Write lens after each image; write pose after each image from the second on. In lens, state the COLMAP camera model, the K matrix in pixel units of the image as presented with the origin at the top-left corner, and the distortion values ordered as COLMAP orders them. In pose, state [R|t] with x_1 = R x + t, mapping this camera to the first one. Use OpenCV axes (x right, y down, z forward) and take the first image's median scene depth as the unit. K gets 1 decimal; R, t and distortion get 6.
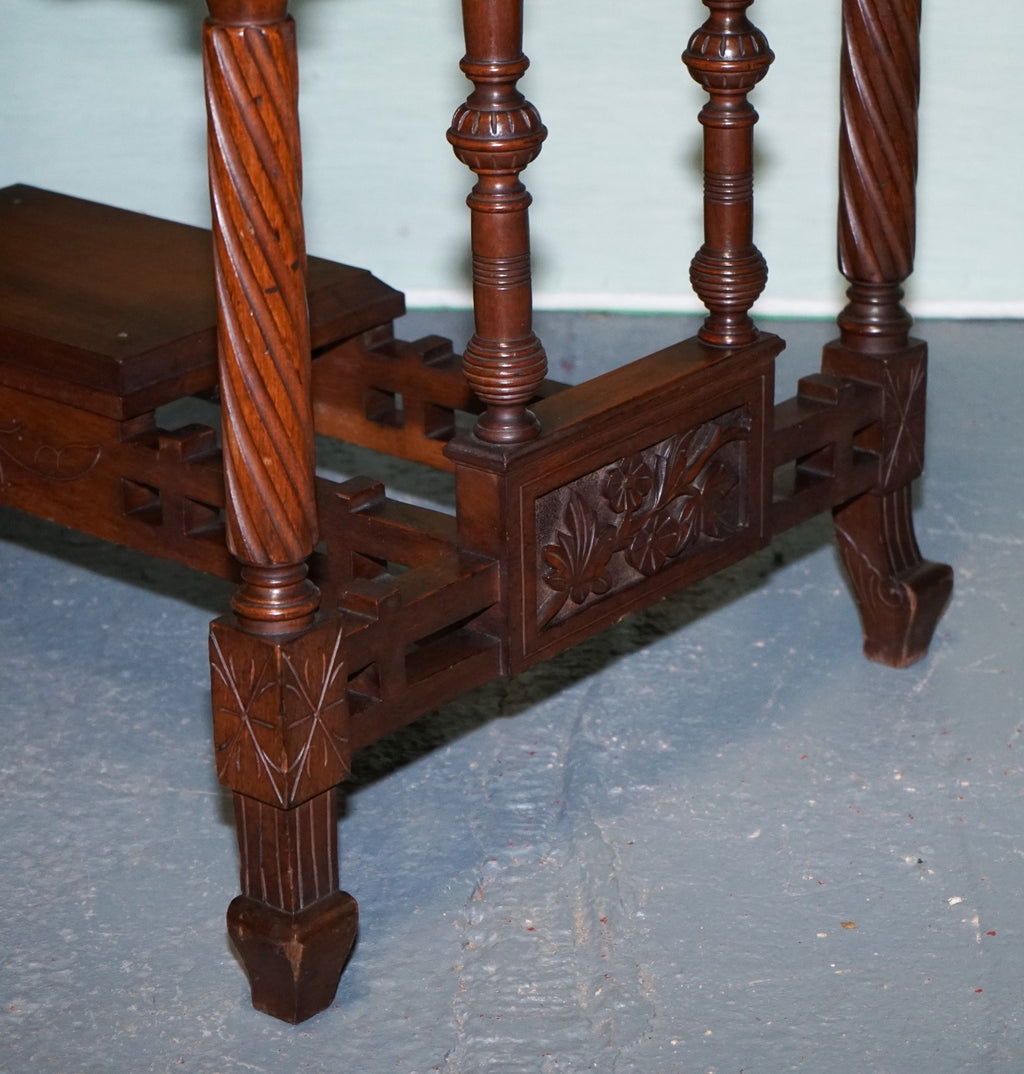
lens RADIAL K [[3183.6, 0, 512.0], [0, 3183.6, 537.0], [0, 0, 1]] dist [-0.029947, 0.098694]
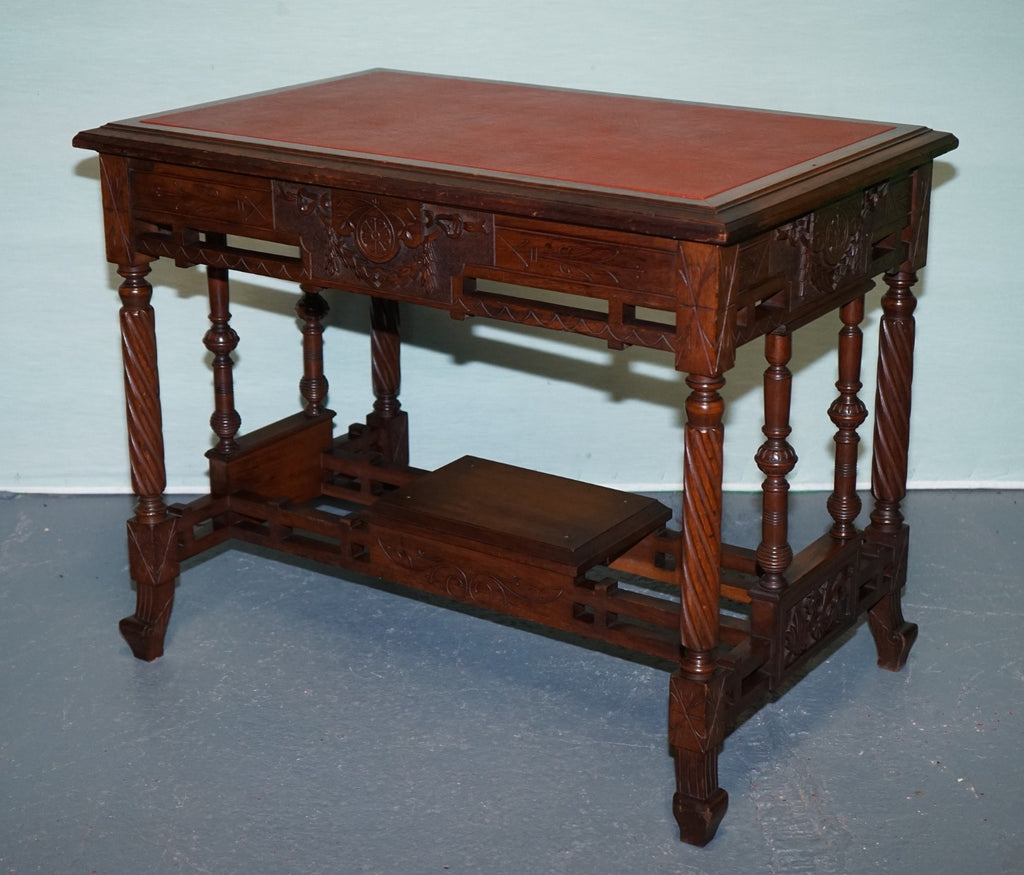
lens RADIAL K [[1912.4, 0, 512.0], [0, 1912.4, 437.5], [0, 0, 1]] dist [0.040438, -0.014633]
pose [[0.995242, -0.024836, 0.094211, -0.304799], [0.029588, 0.998341, -0.049390, -0.072754], [-0.092828, 0.051943, 0.994326, -0.353232]]
